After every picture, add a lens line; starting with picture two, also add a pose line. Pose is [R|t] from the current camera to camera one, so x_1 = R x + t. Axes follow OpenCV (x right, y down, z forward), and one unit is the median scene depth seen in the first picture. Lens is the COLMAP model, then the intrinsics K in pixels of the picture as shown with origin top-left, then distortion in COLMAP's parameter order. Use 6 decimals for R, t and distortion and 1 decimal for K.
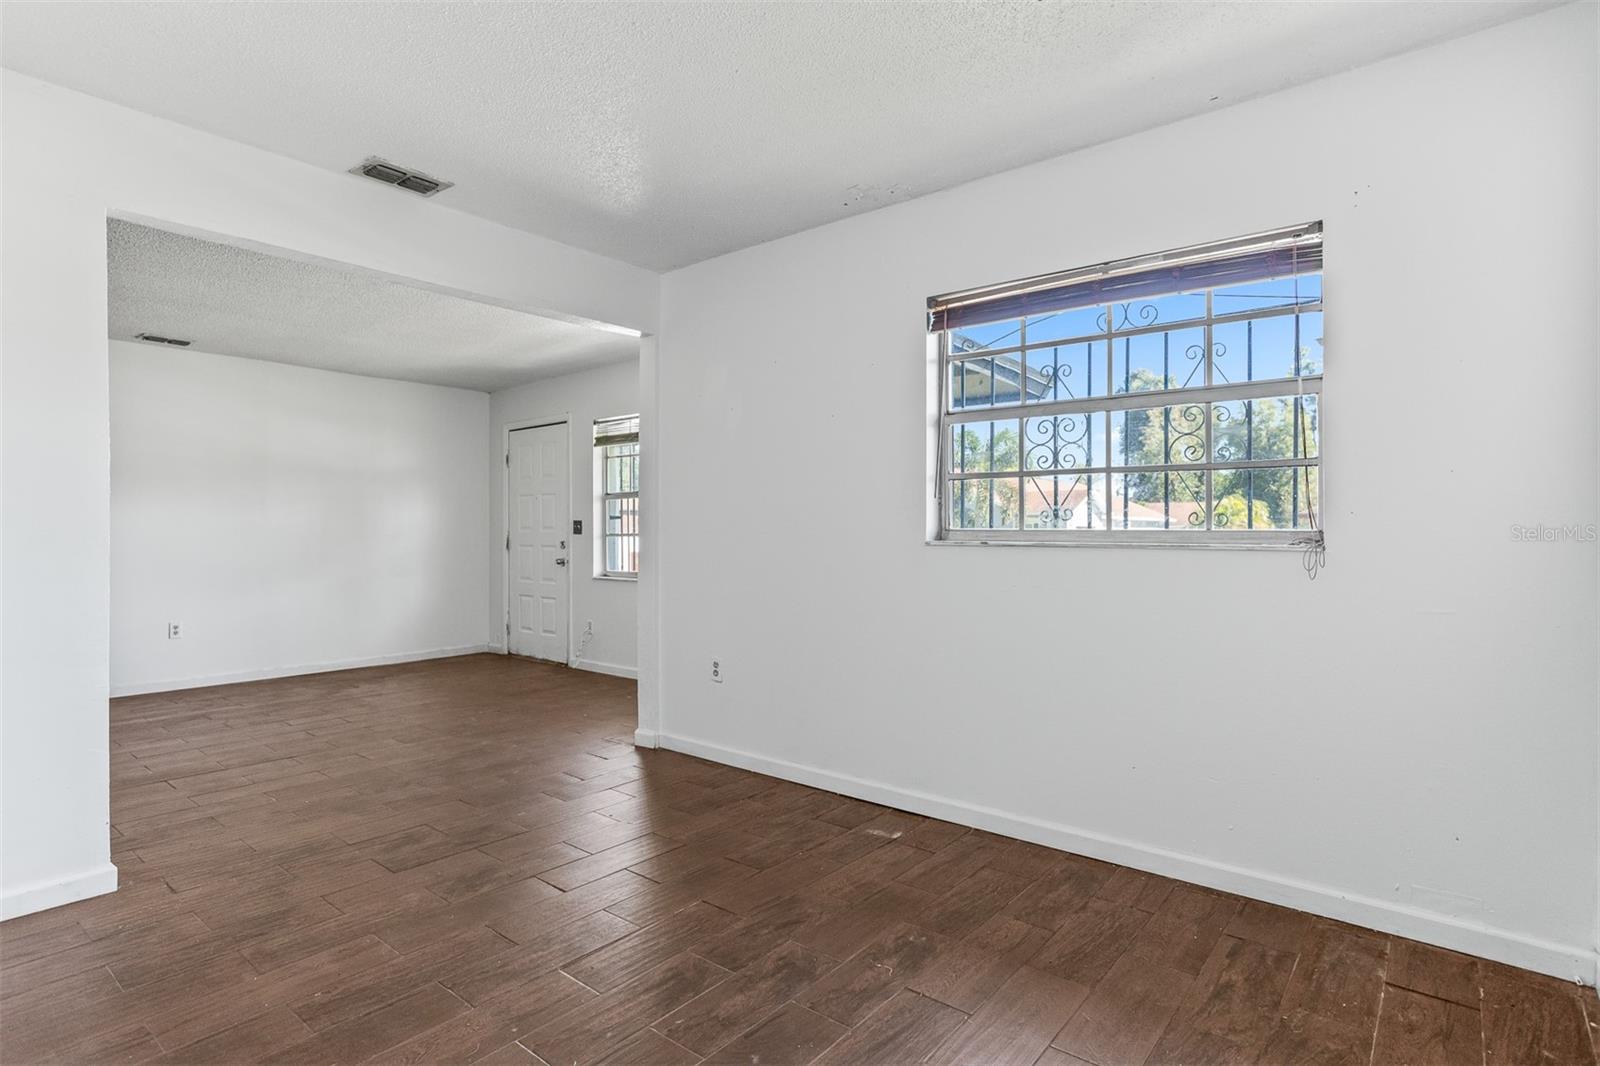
lens RADIAL K [[818.3, 0, 801.8], [0, 818.3, 536.2], [0, 0, 1]] dist [-0.013001, 0.001222]
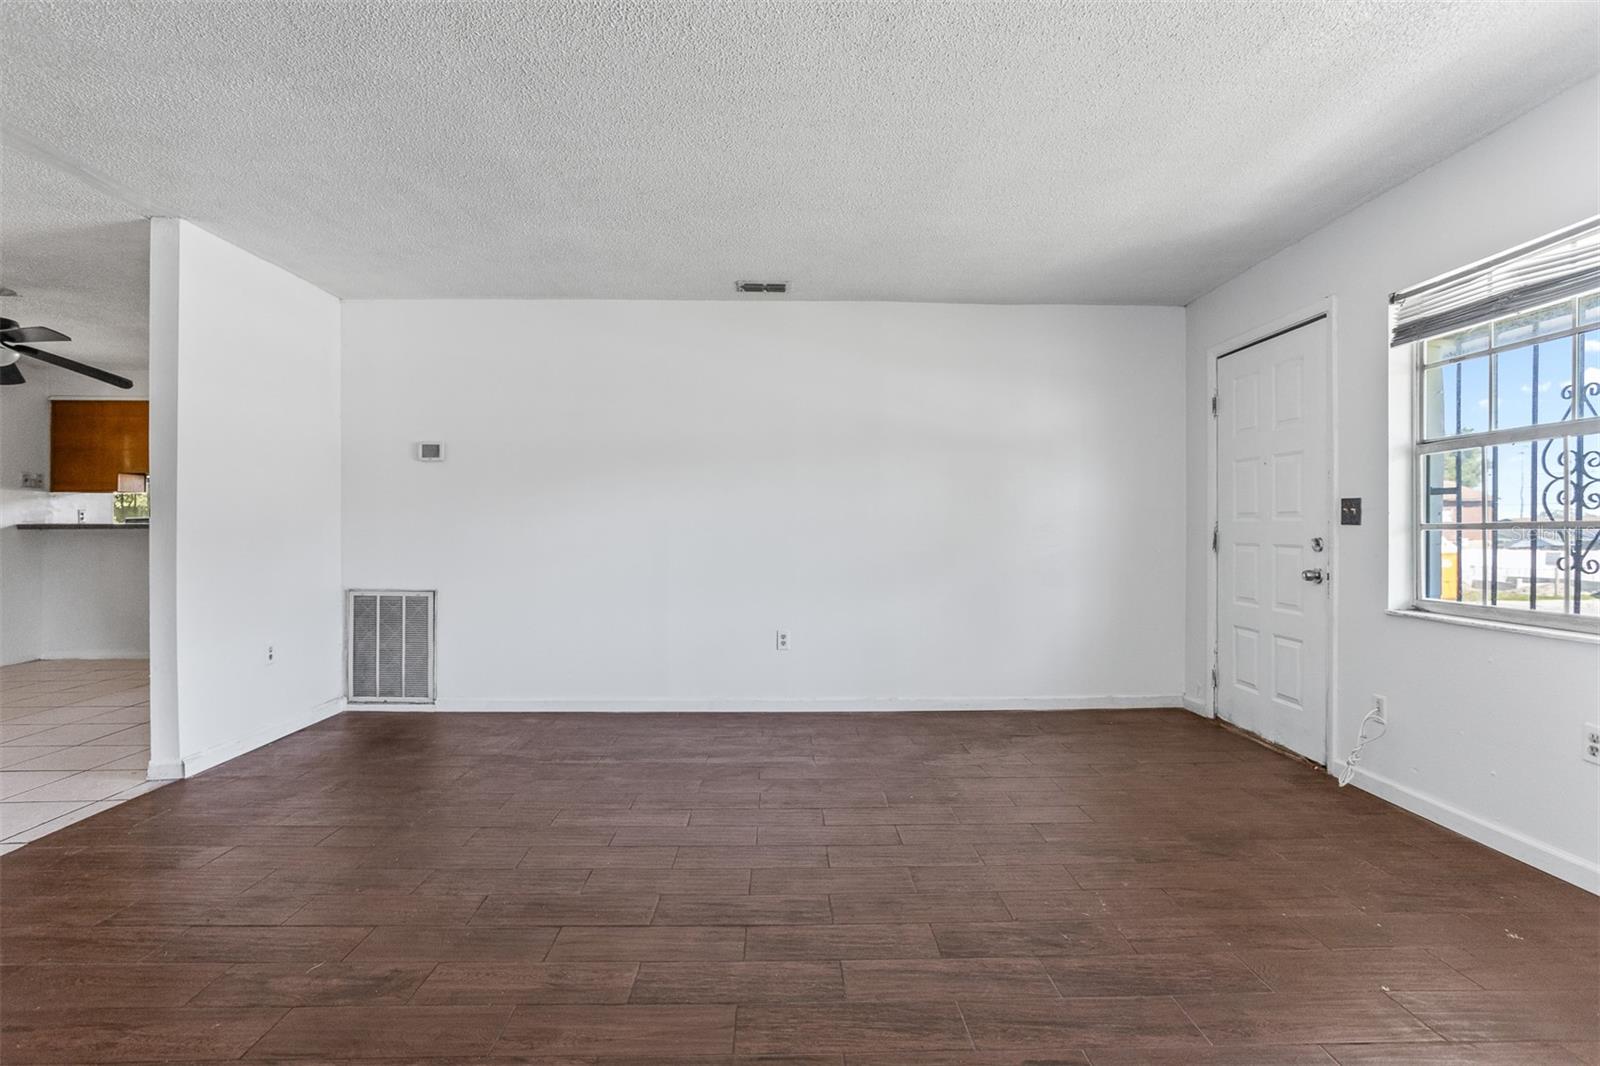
lens RADIAL K [[788.0, 0, 803.0], [0, 788.0, 525.8], [0, 0, 1]] dist [-0.010602, 0.000541]
pose [[0.655200, 0.000444, -0.755455, -0.126761], [-0.004344, 0.999986, -0.003180, 0.001220], [0.755443, 0.005365, 0.655192, 0.413920]]
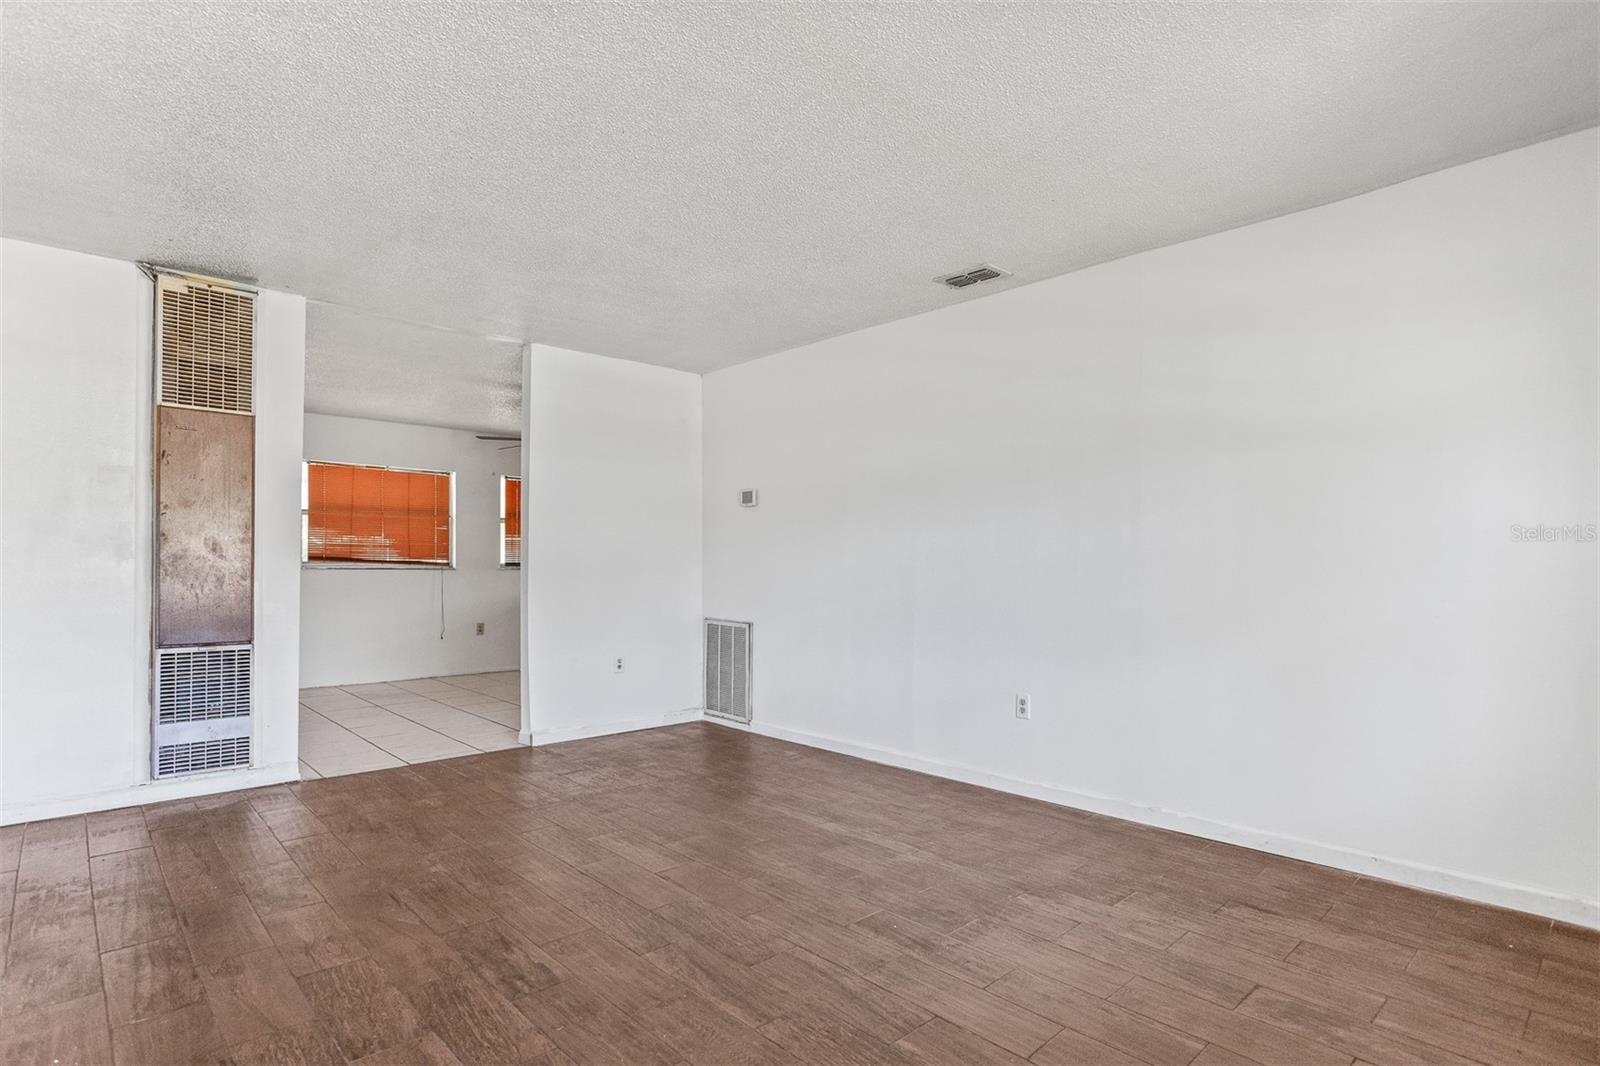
lens RADIAL K [[807.7, 0, 794.4], [0, 807.7, 546.2], [0, 0, 1]] dist [-0.045811, 0.033889]
pose [[-0.110304, -0.027199, -0.993526, -0.080318], [-0.007693, 0.999619, -0.026512, 0.003249], [0.993868, 0.004718, -0.110471, 0.754076]]
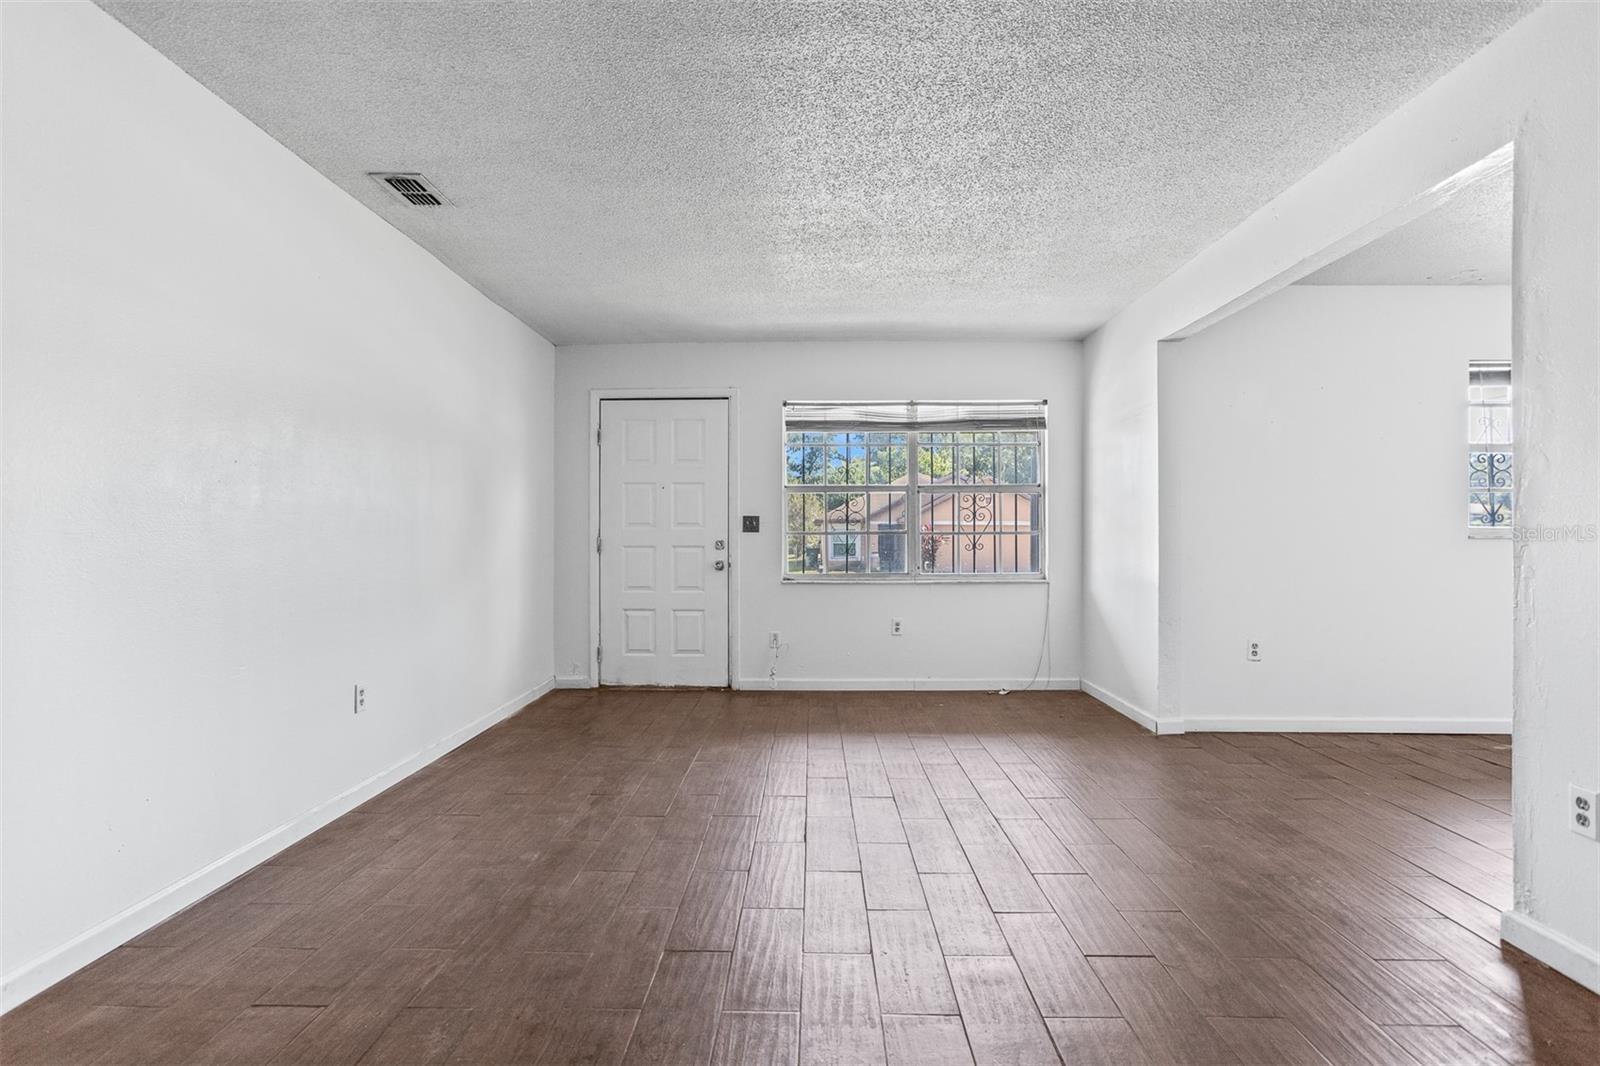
lens RADIAL K [[818.3, 0, 801.8], [0, 818.3, 536.2], [0, 0, 1]] dist [-0.013001, 0.001222]
pose [[0.774346, -0.001039, 0.632762, -0.774685], [0.002436, 0.999996, -0.001339, 0.002883], [-0.632758, 0.002578, 0.774345, 0.308772]]
